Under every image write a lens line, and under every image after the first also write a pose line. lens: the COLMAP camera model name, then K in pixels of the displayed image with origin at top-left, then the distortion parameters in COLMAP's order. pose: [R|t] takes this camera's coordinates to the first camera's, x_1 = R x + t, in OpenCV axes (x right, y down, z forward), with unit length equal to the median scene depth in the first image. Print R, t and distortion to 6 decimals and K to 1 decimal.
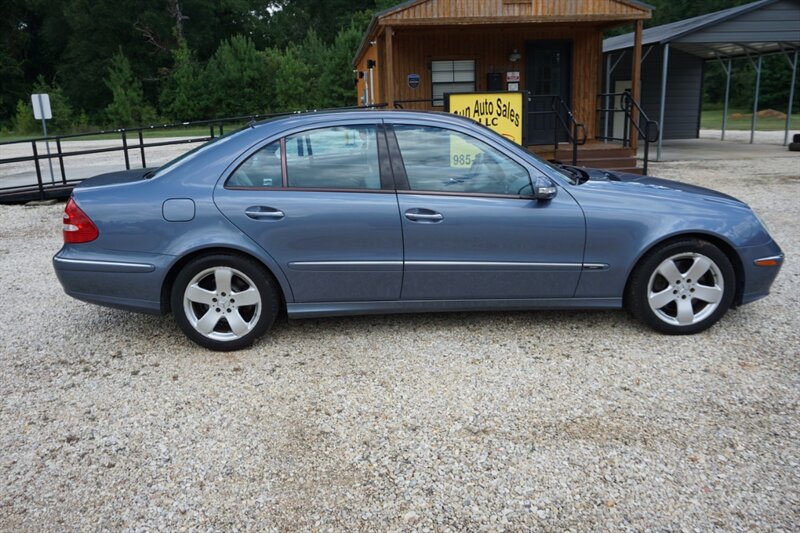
lens RADIAL K [[641.8, 0, 397.7], [0, 641.8, 264.6], [0, 0, 1]] dist [-0.026672, 0.035320]
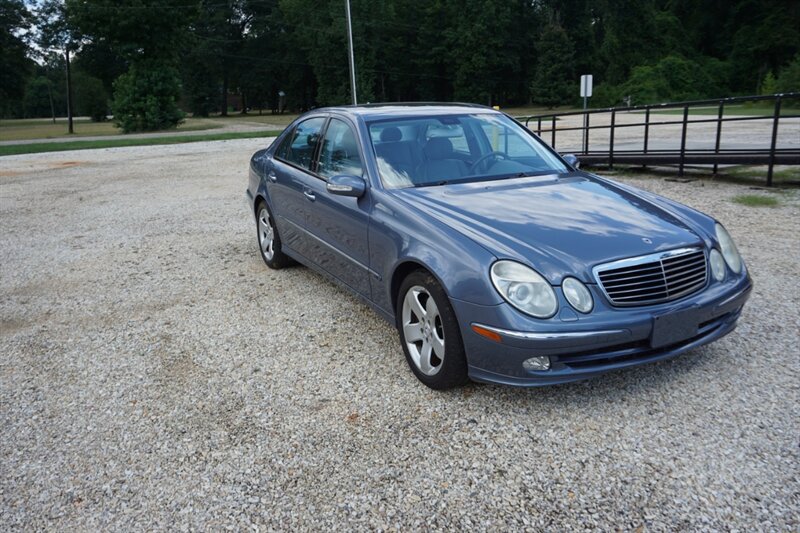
lens RADIAL K [[641.8, 0, 400.1], [0, 641.8, 268.4], [0, 0, 1]] dist [-0.026672, 0.035320]
pose [[0.438495, 0.248772, -0.863617, 1.023384], [-0.206082, 0.963155, 0.172808, -0.160433], [0.874787, 0.102200, 0.473606, 0.507051]]
